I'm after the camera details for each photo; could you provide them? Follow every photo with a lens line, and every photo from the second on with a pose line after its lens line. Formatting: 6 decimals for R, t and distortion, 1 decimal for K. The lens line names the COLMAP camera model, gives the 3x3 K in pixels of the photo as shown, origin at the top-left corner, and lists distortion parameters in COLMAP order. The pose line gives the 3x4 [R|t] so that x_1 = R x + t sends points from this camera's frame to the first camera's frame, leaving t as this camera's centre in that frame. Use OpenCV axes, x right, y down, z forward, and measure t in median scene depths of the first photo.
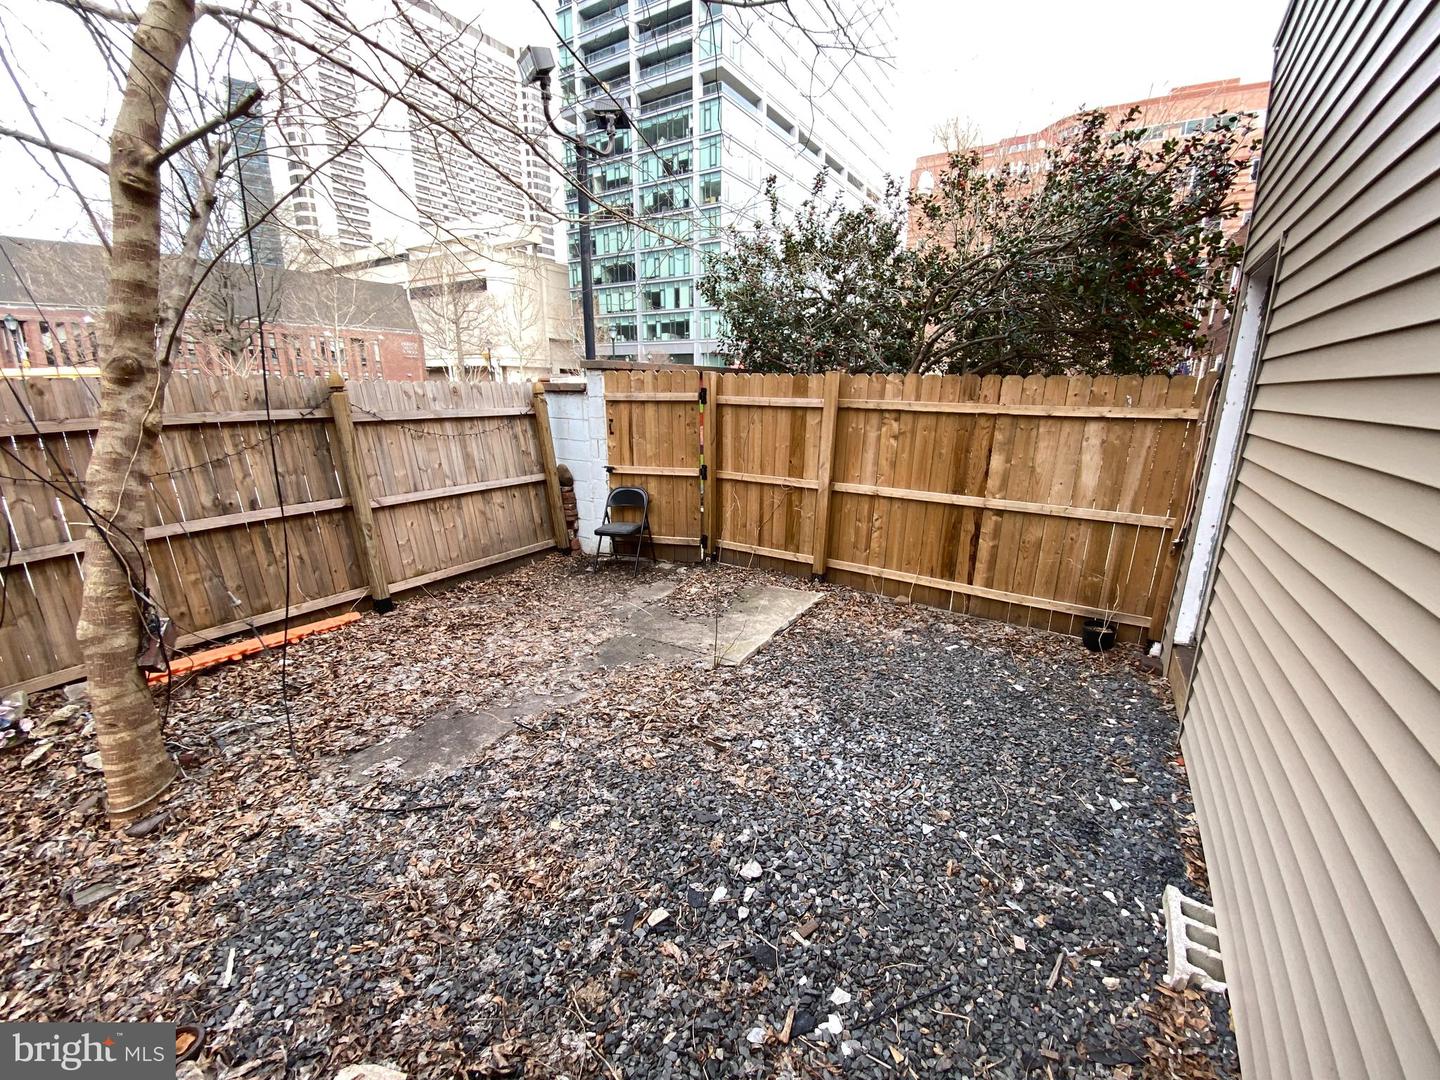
lens RADIAL K [[584.3, 0, 723.9], [0, 584.3, 538.6], [0, 0, 1]] dist [0.061969, -0.041913]
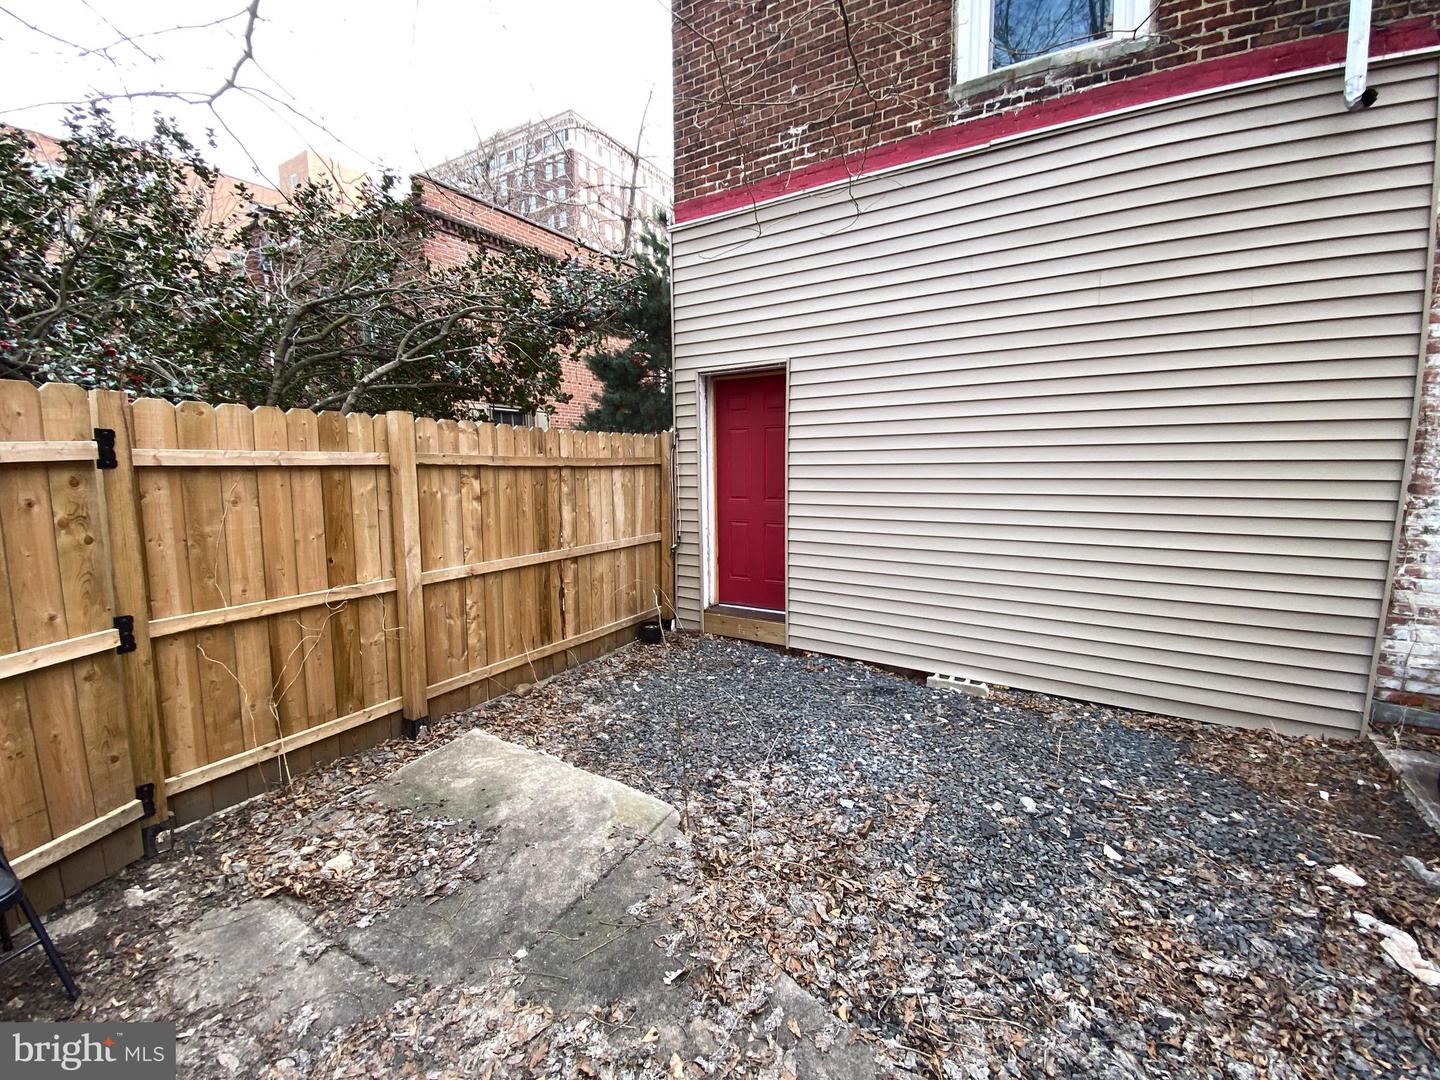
lens RADIAL K [[584.3, 0, 723.9], [0, 584.3, 538.6], [0, 0, 1]] dist [0.061969, -0.041913]
pose [[-0.033895, -0.152422, 0.987734, -0.517369], [0.245420, 0.956772, 0.156066, -0.164205], [-0.968824, 0.247700, 0.004978, 0.687802]]
